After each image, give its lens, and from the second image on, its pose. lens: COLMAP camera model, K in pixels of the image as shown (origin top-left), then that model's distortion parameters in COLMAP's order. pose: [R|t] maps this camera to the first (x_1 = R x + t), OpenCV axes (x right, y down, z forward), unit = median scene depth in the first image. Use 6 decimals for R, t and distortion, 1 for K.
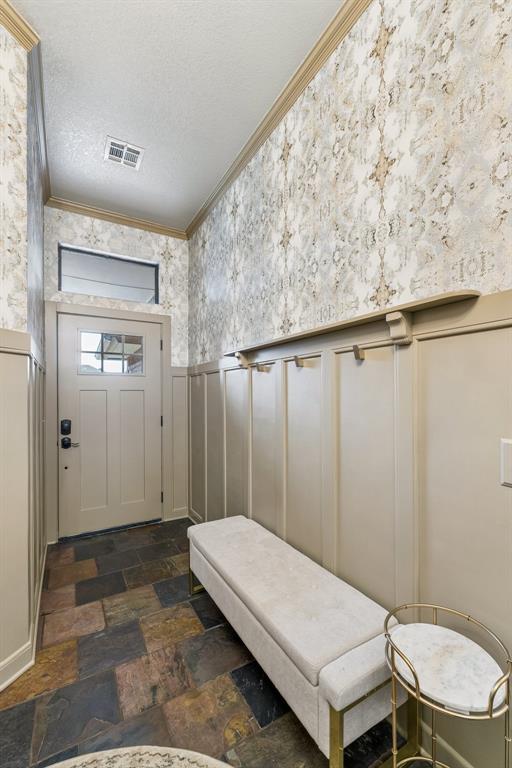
lens RADIAL K [[325.7, 0, 258.3], [0, 325.7, 389.3], [0, 0, 1]] dist [0.009324, -0.001007]
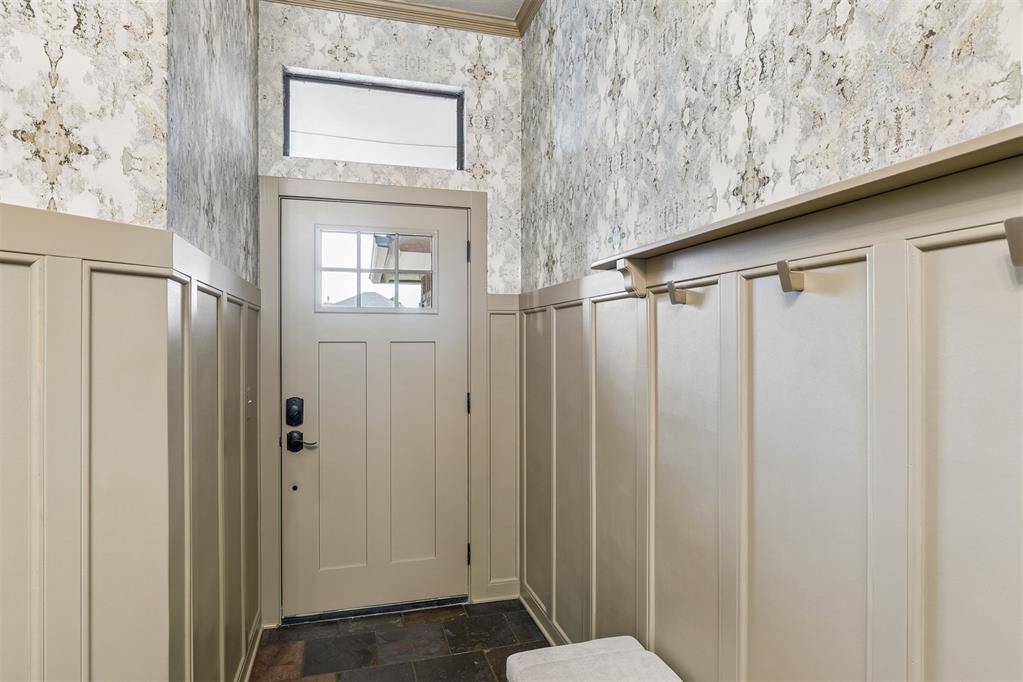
lens RADIAL K [[584.1, 0, 508.3], [0, 584.1, 342.1], [0, 0, 1]] dist [-0.008646, -0.000724]
pose [[0.967447, 0.004362, -0.253036, -0.011144], [0.000050, 0.999848, 0.017430, -0.014119], [0.253074, -0.016875, 0.967300, 0.171627]]
